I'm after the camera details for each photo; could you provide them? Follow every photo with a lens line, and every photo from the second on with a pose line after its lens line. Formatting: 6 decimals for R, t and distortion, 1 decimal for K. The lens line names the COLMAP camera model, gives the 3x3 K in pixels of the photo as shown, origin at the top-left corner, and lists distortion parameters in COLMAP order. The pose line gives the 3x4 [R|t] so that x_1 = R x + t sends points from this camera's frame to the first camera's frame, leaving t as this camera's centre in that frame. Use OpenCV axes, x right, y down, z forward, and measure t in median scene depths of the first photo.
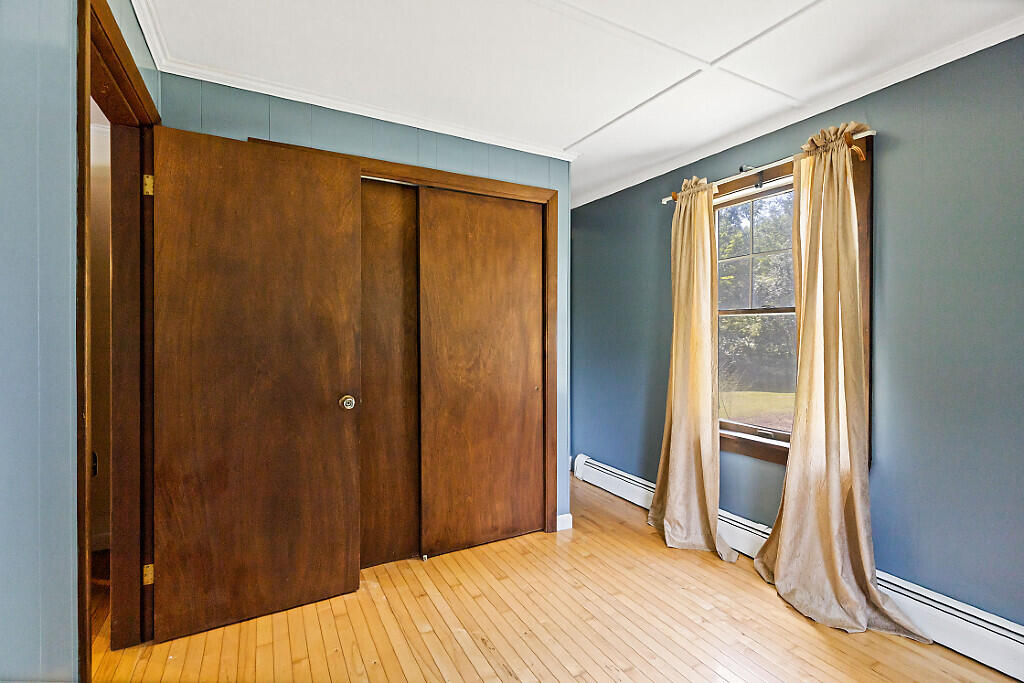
lens RADIAL K [[464.4, 0, 506.3], [0, 464.4, 332.9], [0, 0, 1]] dist [0.003420, 0.000562]
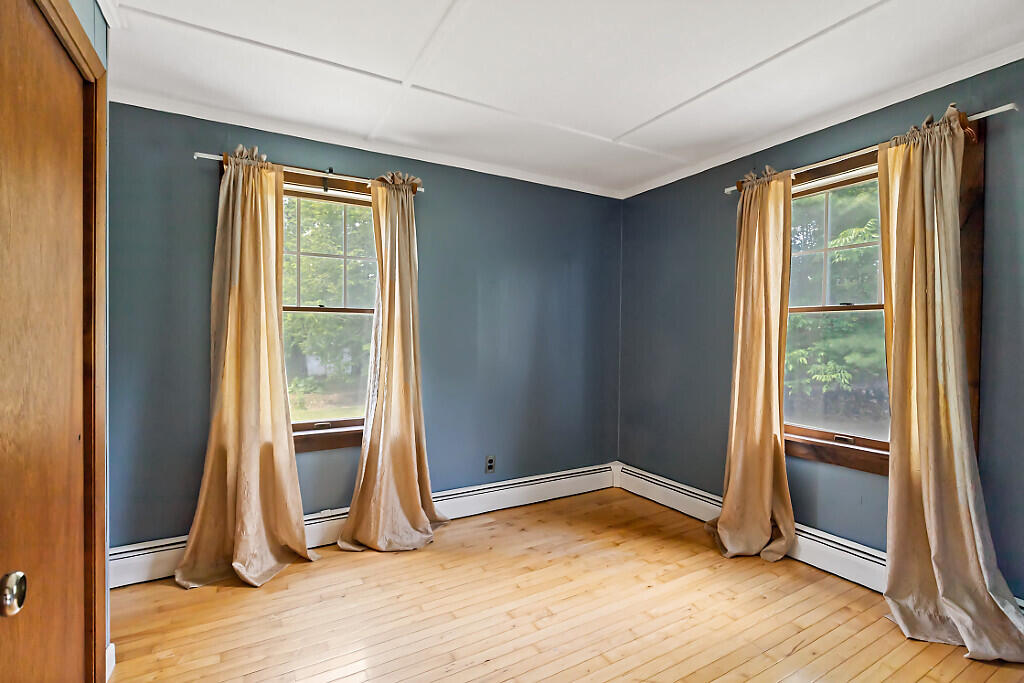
lens RADIAL K [[464.4, 0, 505.1], [0, 464.4, 338.8], [0, 0, 1]] dist [0.003420, 0.000562]
pose [[-0.008588, -0.018994, 0.999783, -0.526049], [-0.006836, 0.999797, 0.018936, -0.004033], [-0.999940, -0.006672, -0.008717, 0.620408]]
